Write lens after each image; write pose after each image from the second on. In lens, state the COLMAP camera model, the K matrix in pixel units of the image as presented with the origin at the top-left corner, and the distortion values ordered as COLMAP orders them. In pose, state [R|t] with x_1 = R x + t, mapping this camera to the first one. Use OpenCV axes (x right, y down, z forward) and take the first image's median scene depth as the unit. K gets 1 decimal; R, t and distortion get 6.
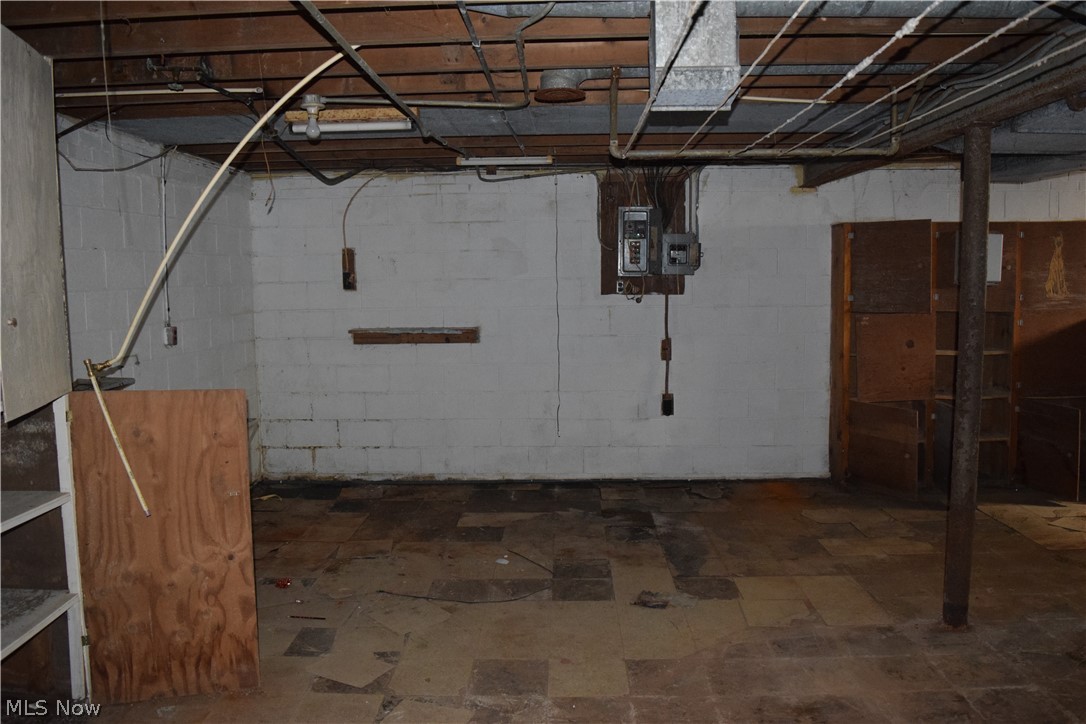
lens RADIAL K [[848.7, 0, 538.9], [0, 848.7, 360.1], [0, 0, 1]] dist [-0.097789, 0.024506]
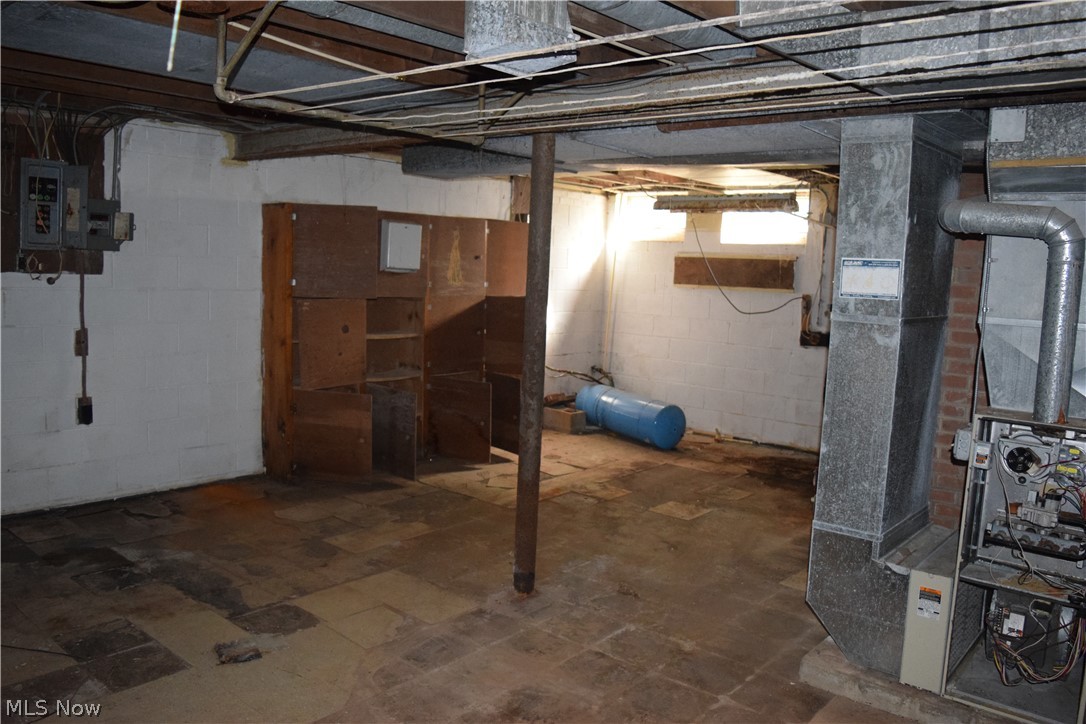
lens RADIAL K [[848.7, 0, 538.8], [0, 848.7, 356.0], [0, 0, 1]] dist [-0.097789, 0.024506]
pose [[0.621544, -0.044531, 0.782112, -0.243680], [0.029032, 0.999007, 0.033809, -0.017285], [-0.782841, 0.001692, 0.622220, 0.218226]]
